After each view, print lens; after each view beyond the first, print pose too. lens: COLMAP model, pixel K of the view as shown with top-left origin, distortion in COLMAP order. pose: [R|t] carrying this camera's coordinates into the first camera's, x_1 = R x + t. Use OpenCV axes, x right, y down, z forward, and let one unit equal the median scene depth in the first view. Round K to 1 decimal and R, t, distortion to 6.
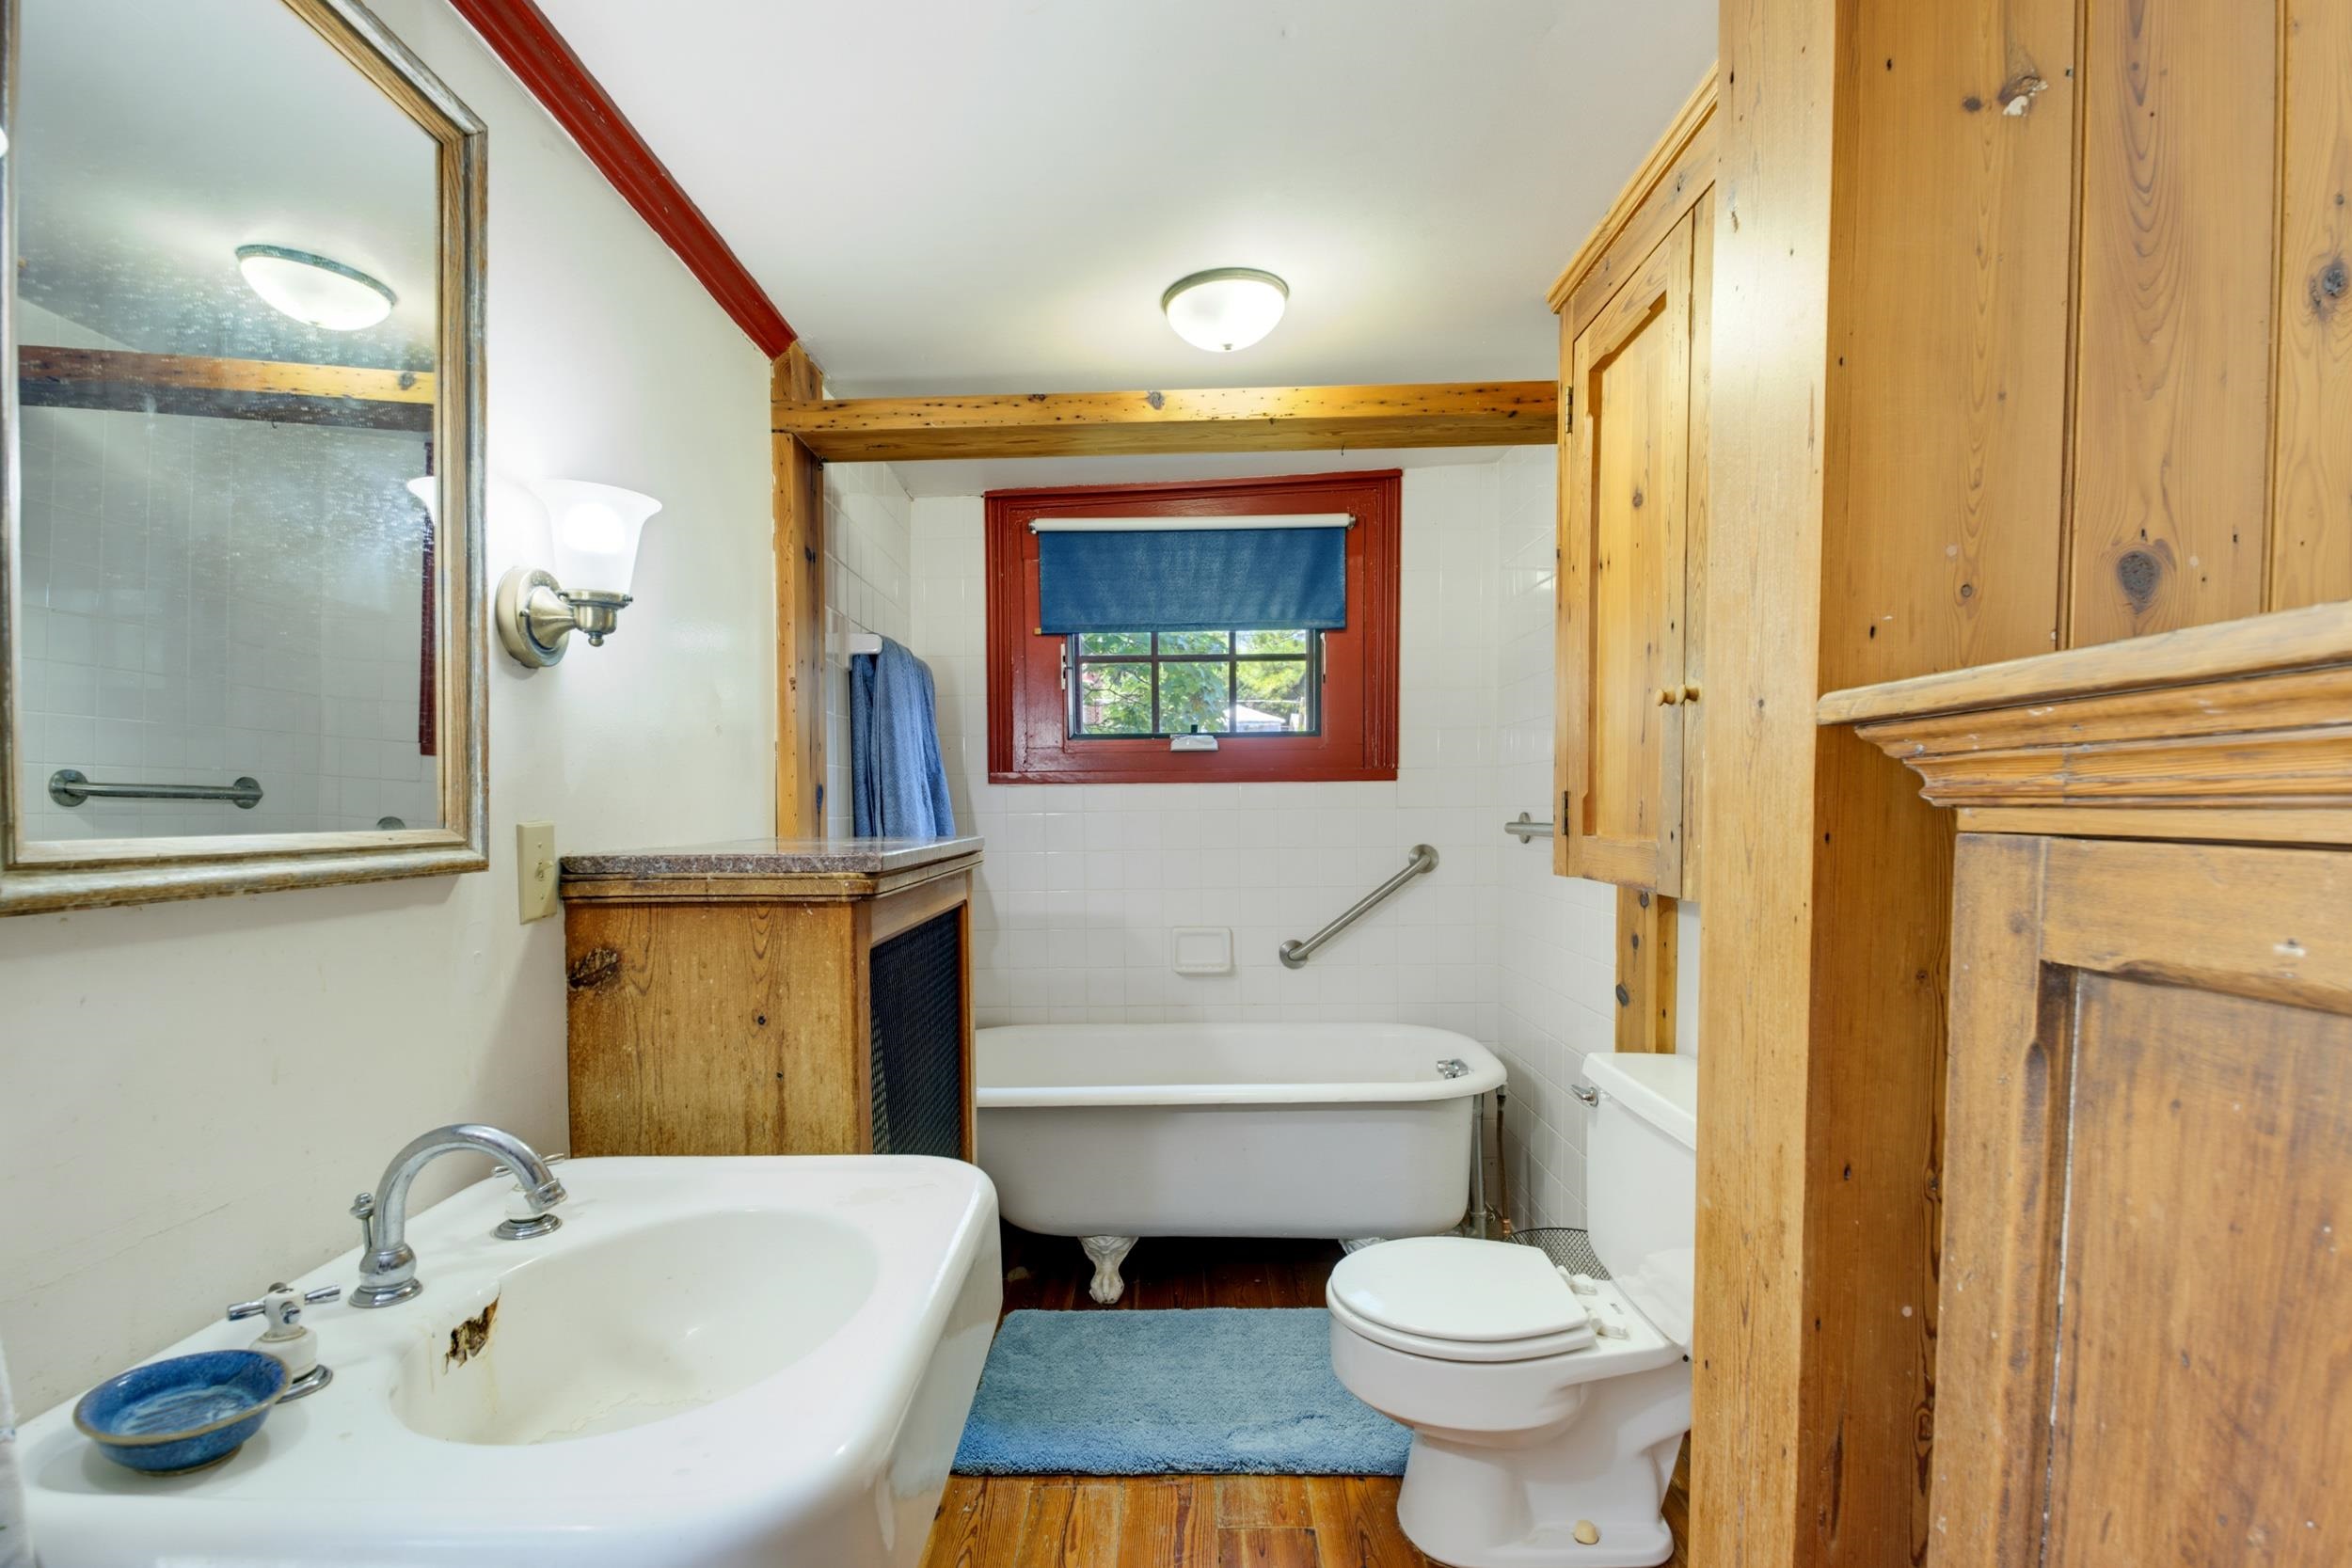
lens RADIAL K [[1136.3, 0, 1171.2], [0, 1136.3, 849.6], [0, 0, 1]] dist [0.021851, -0.025189]
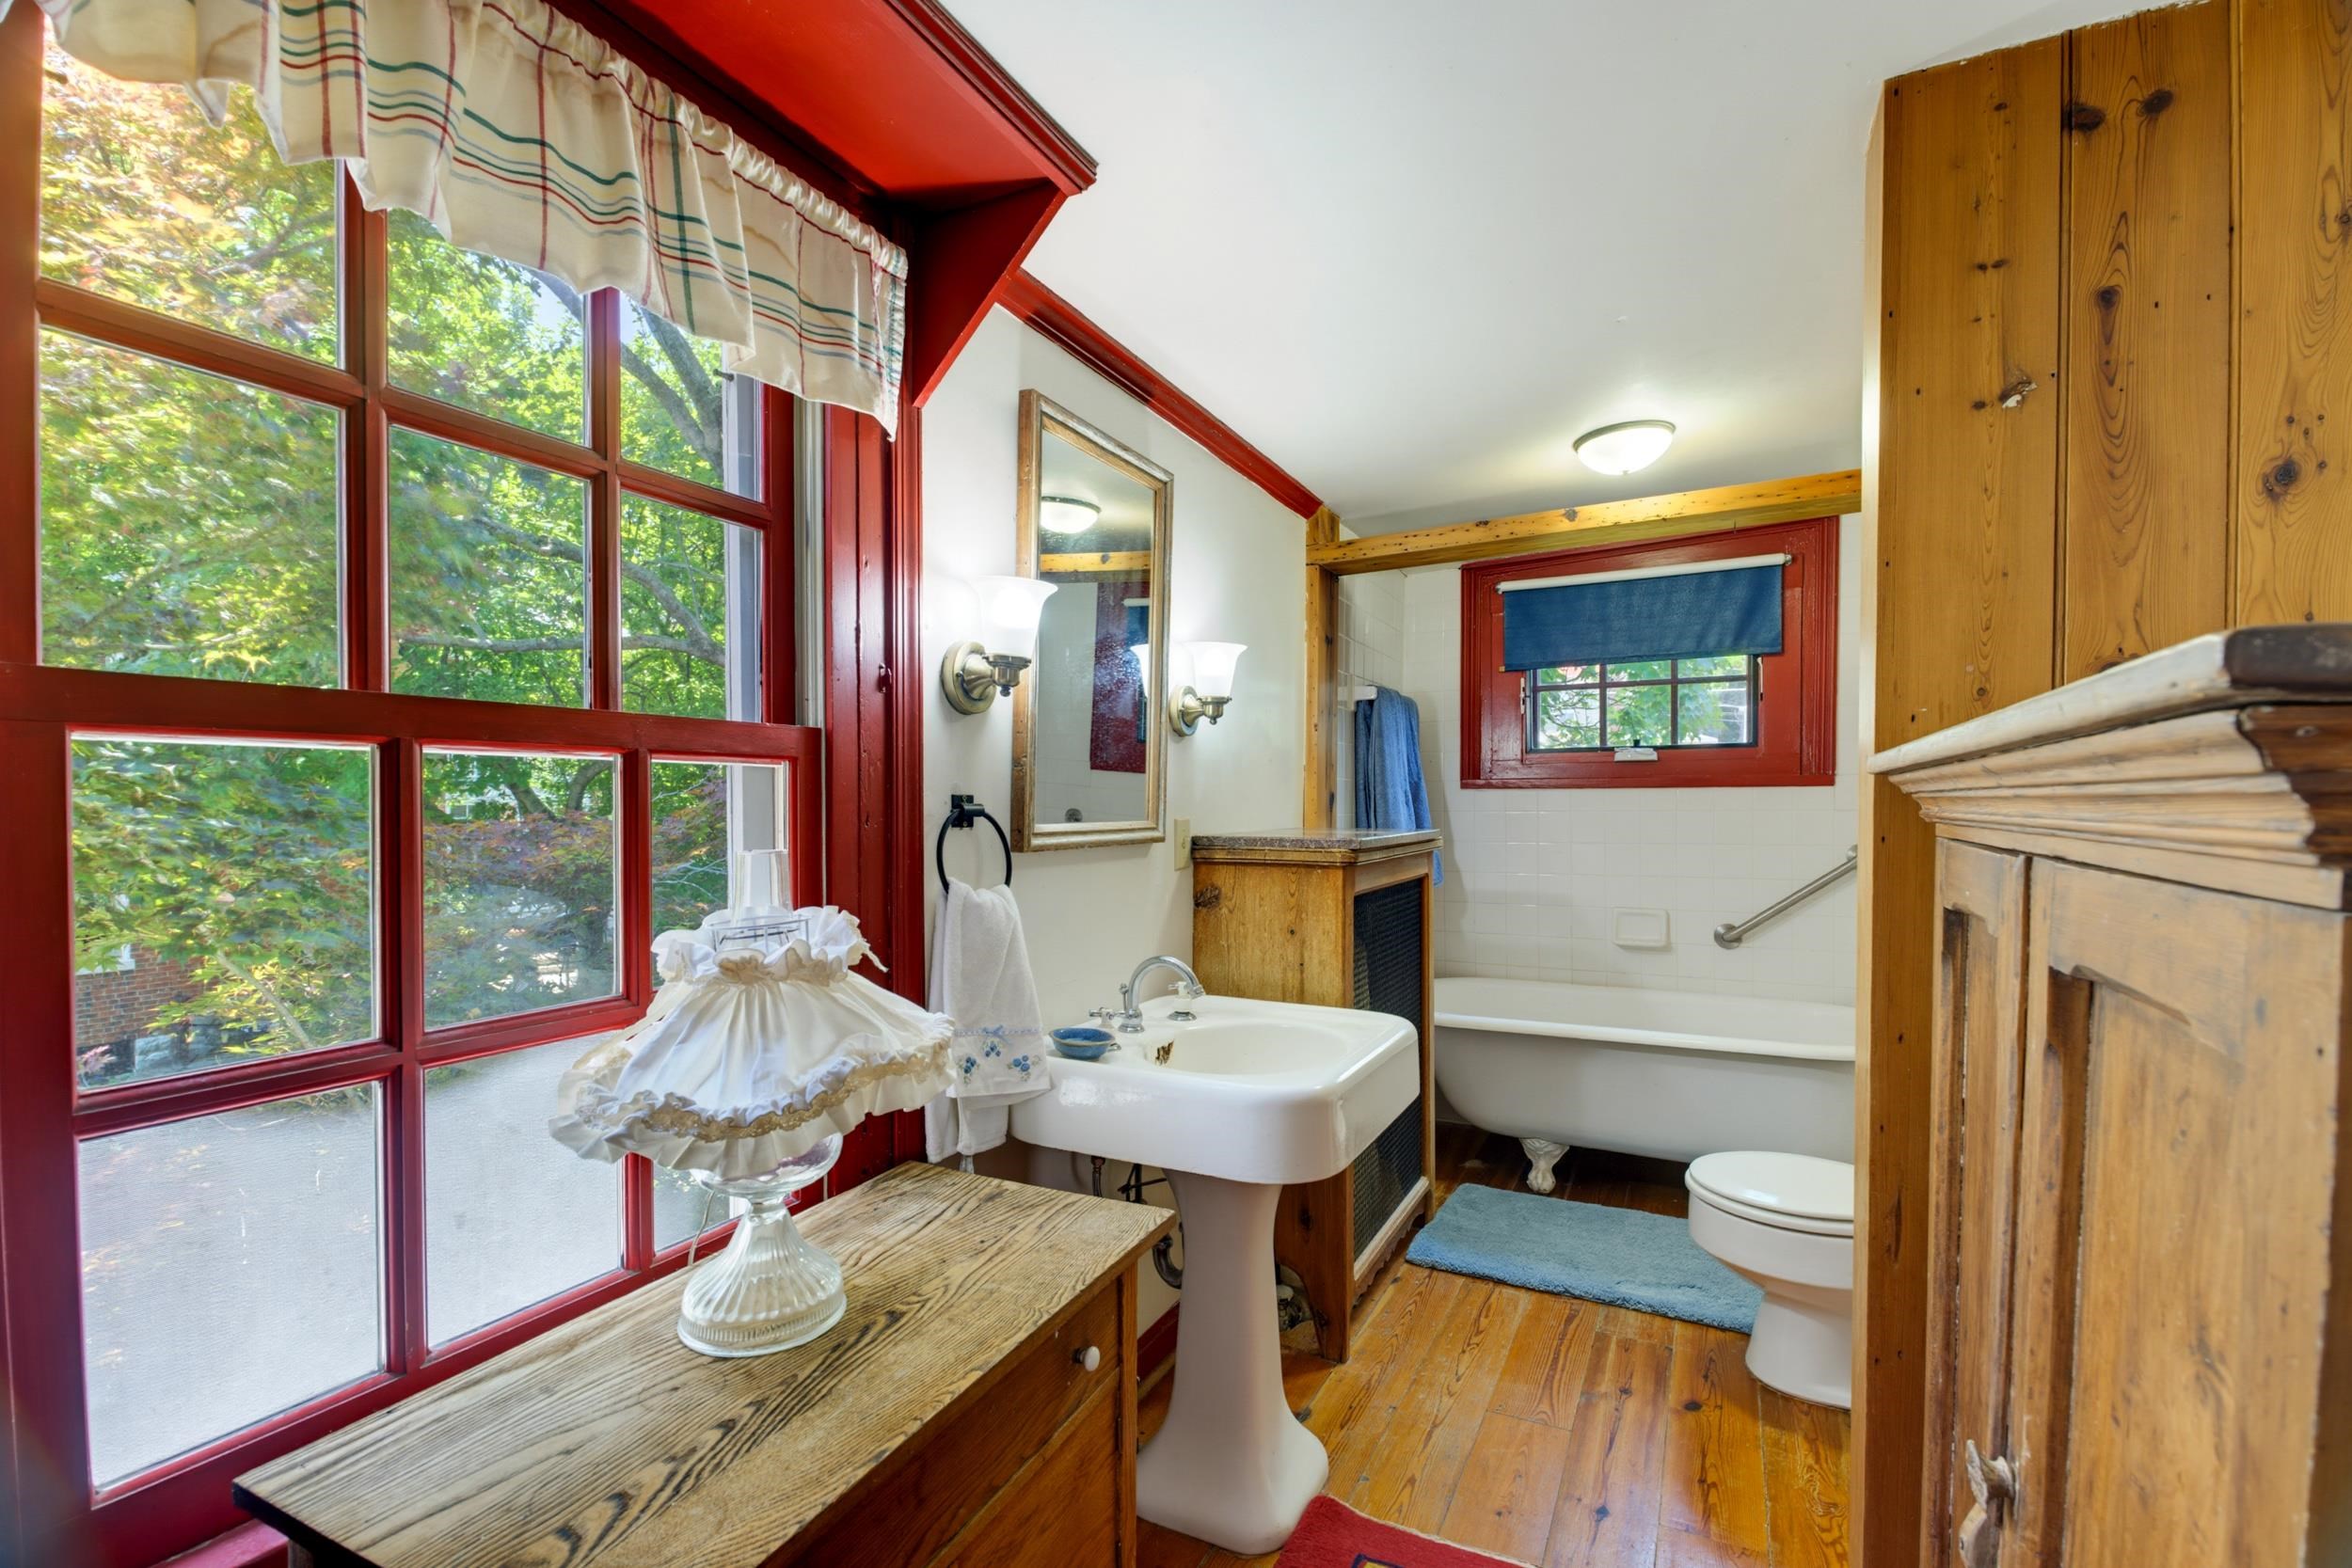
lens RADIAL K [[1043.8, 0, 1192.7], [0, 1043.8, 799.0], [0, 0, 1]] dist [-0.003389, -0.000673]
pose [[0.903117, 0.005444, -0.429359, 0.121225], [-0.022353, 0.999160, -0.034347, 0.002625], [0.428812, 0.040617, 0.902480, -0.332484]]
